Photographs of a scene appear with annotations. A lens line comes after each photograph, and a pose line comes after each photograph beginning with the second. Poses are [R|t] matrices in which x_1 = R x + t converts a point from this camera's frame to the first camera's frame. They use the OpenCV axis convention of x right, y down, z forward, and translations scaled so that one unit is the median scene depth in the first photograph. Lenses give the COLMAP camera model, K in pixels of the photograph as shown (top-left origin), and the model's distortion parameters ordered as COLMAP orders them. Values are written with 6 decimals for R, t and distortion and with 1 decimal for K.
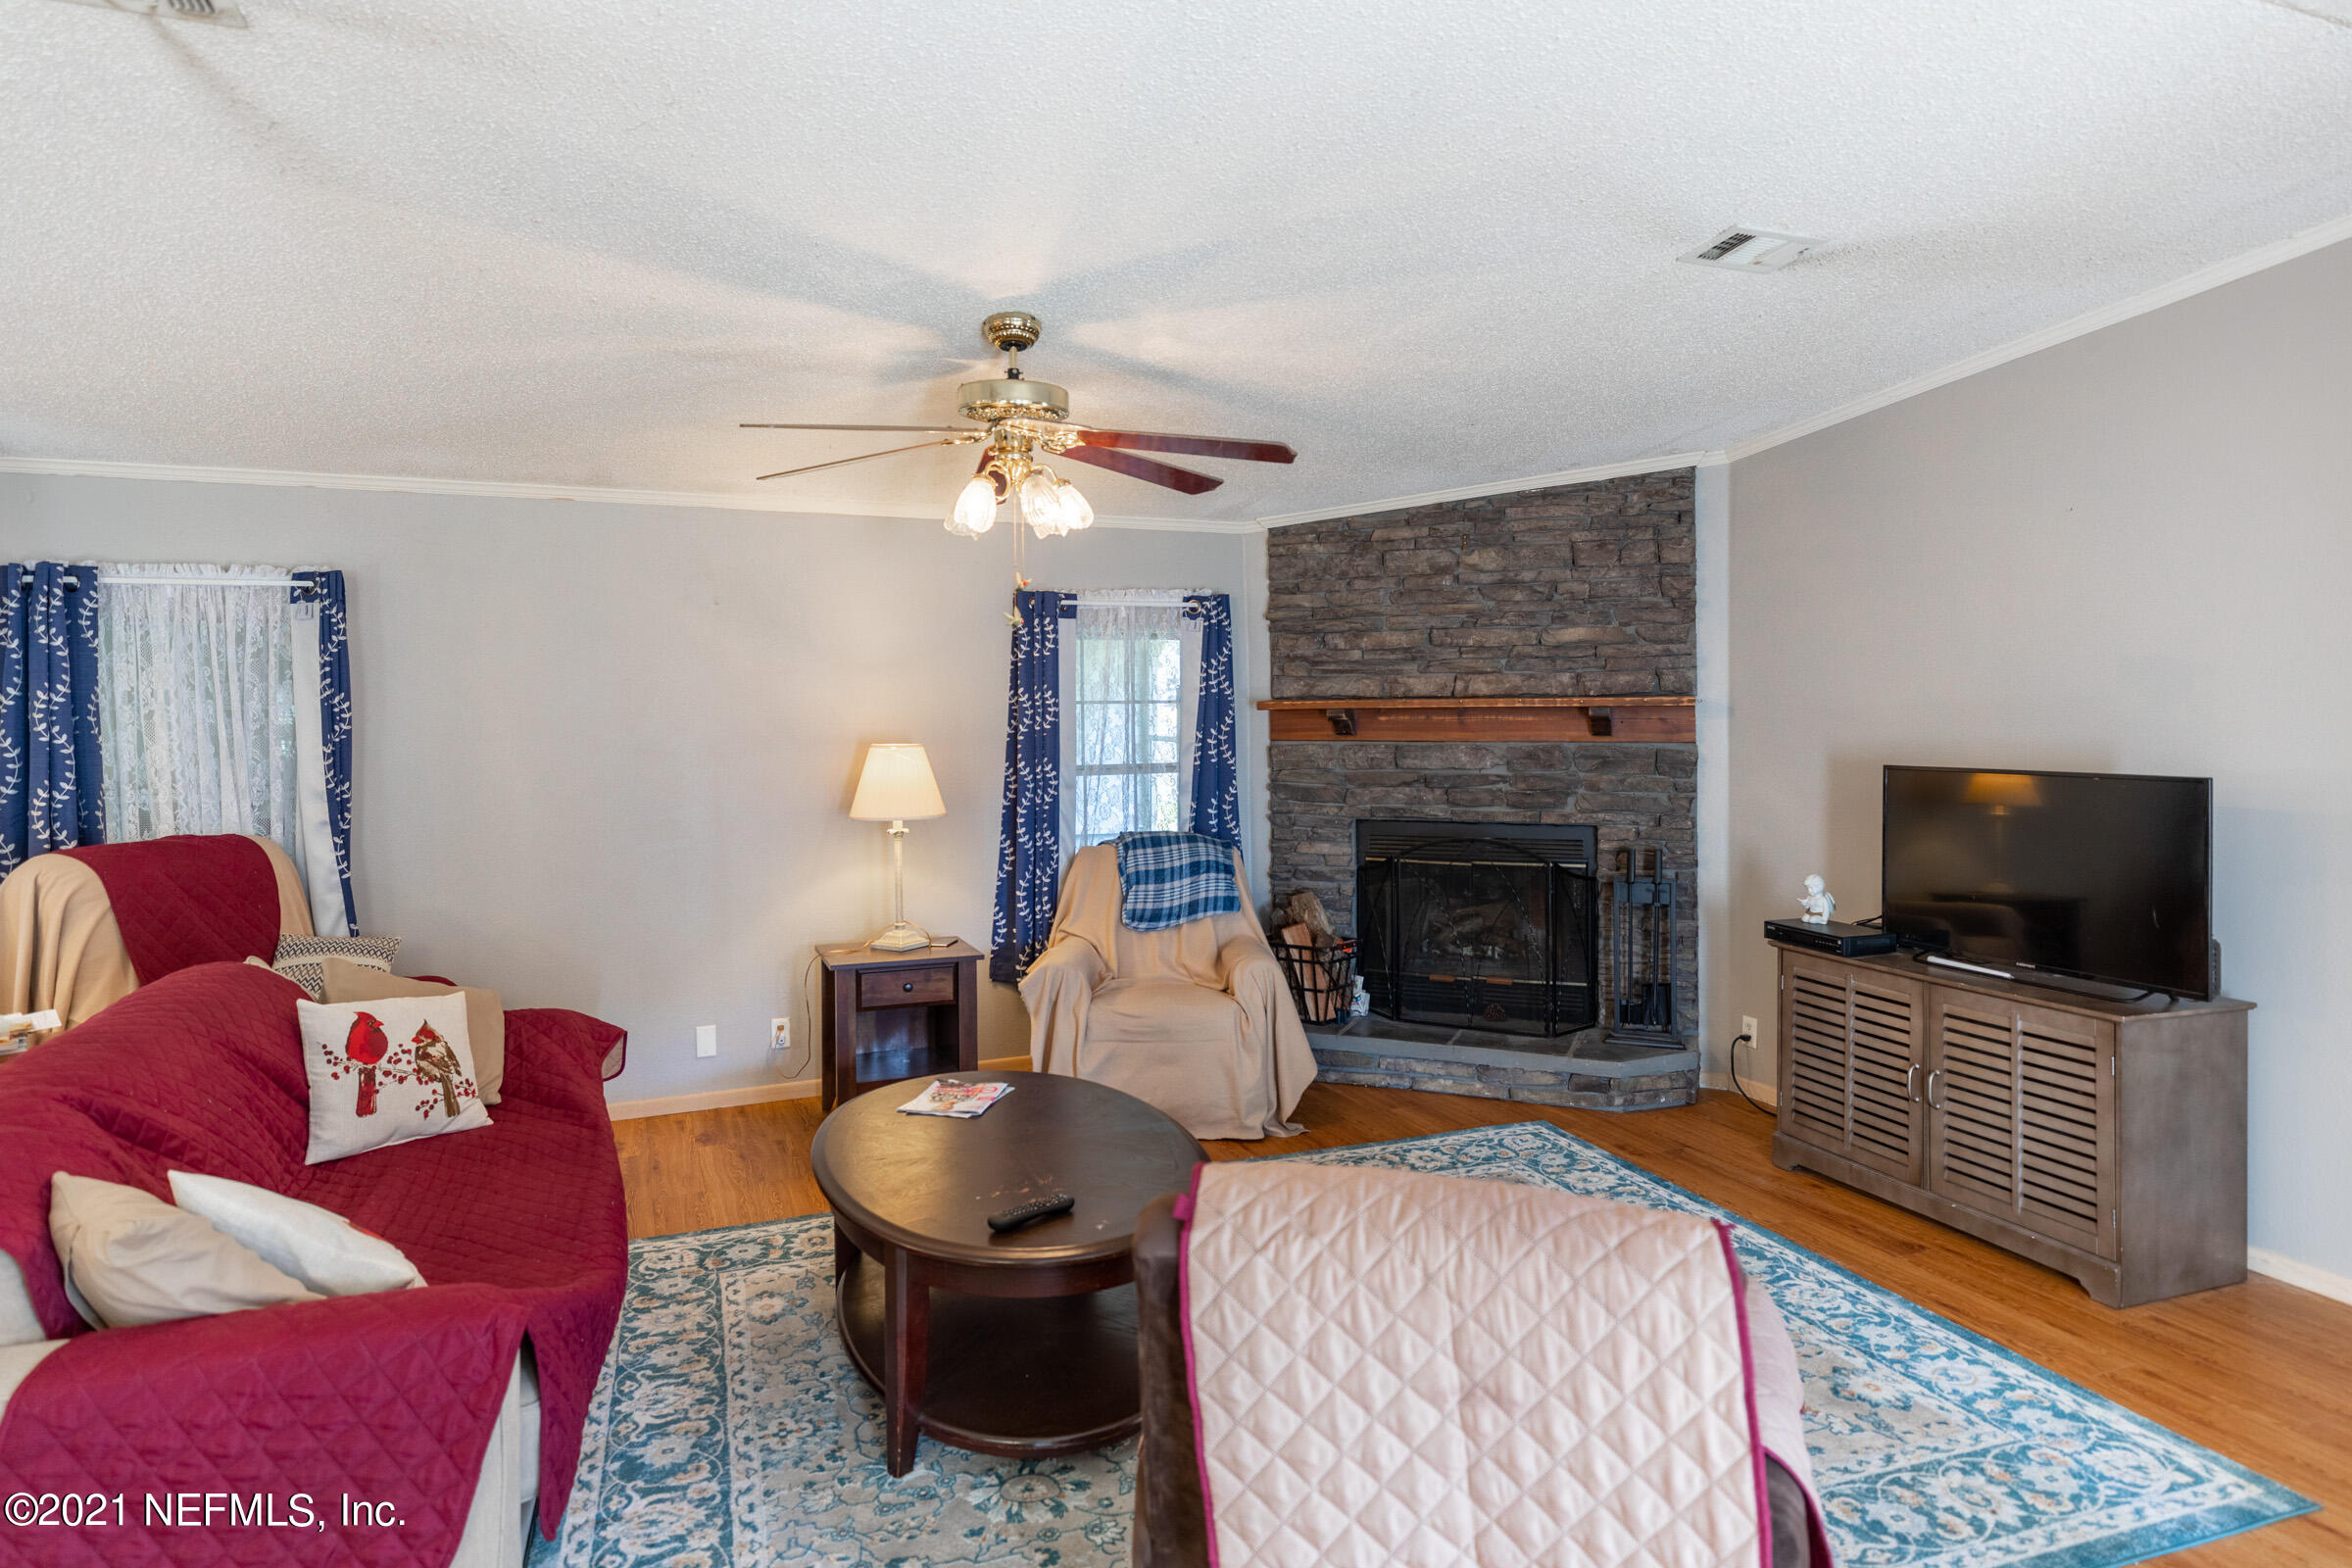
lens RADIAL K [[1332.7, 0, 1185.2], [0, 1332.7, 729.6], [0, 0, 1]] dist [-0.000564, -0.001080]
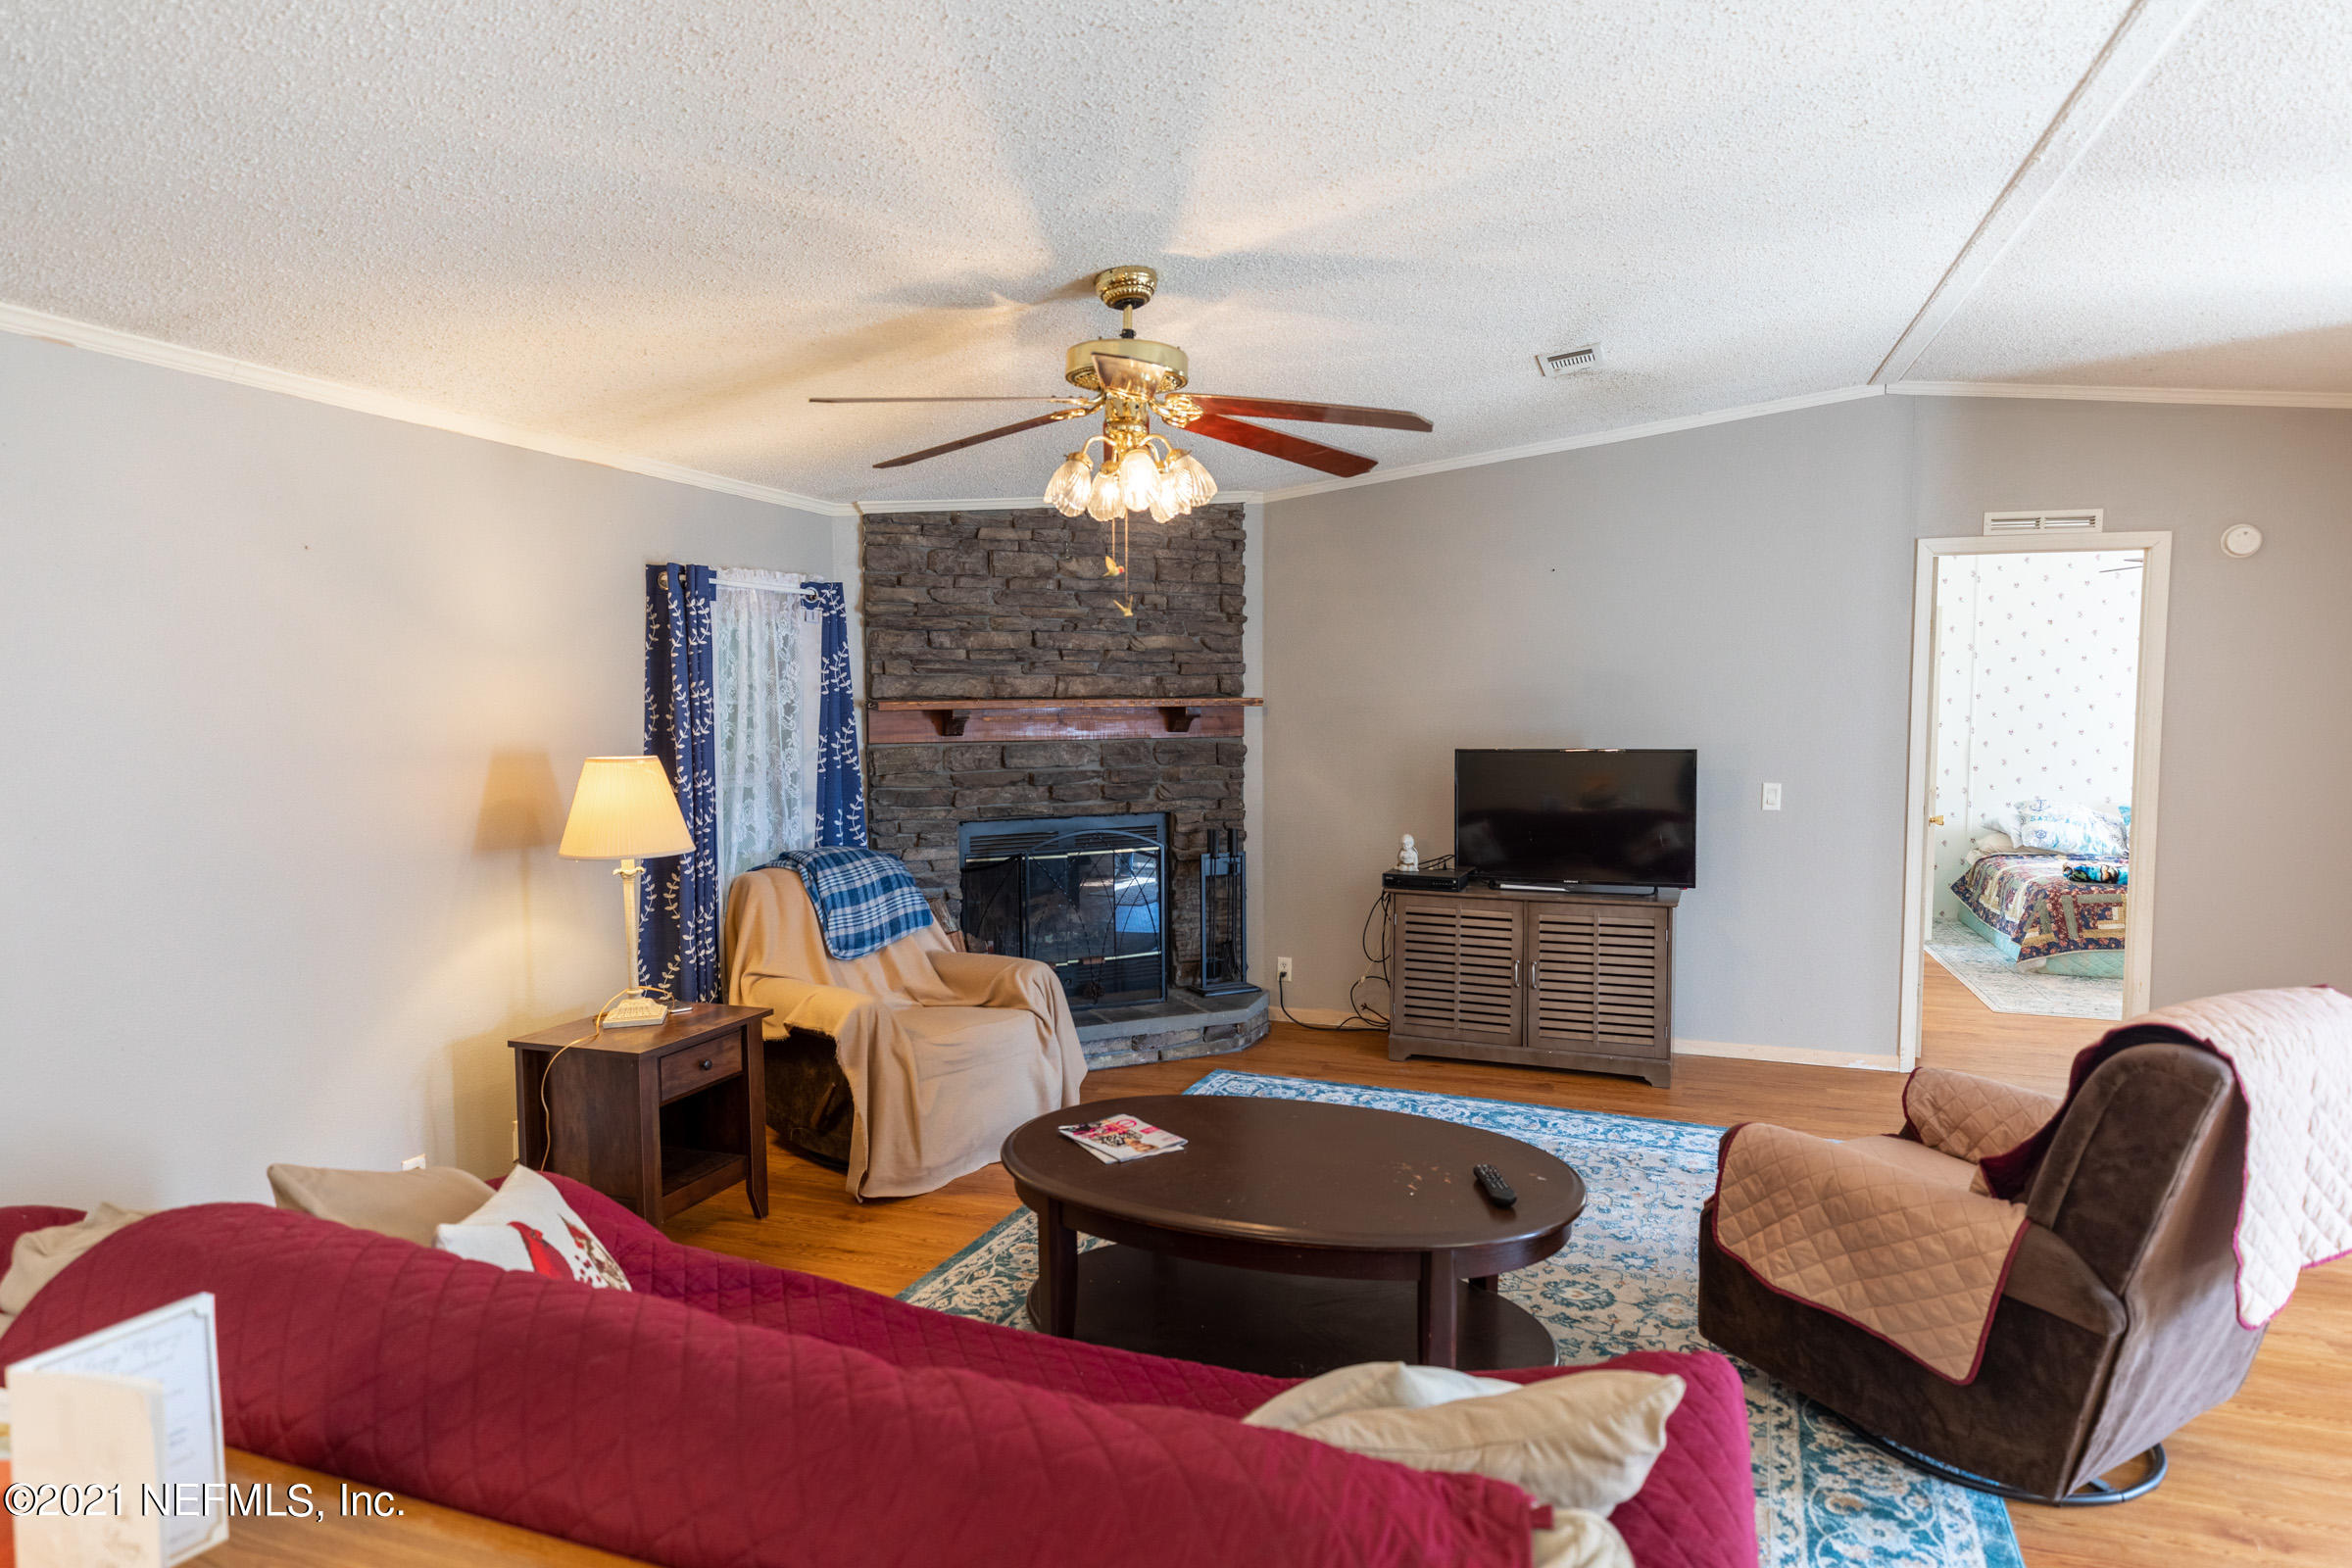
lens RADIAL K [[1312.0, 0, 1175.4], [0, 1312.0, 795.3], [0, 0, 1]] dist [0.001308, -0.000111]
pose [[0.676548, -0.050947, 0.734634, -0.516371], [0.015286, 0.998361, 0.055158, -0.003569], [-0.736240, -0.026087, 0.676218, 0.245670]]
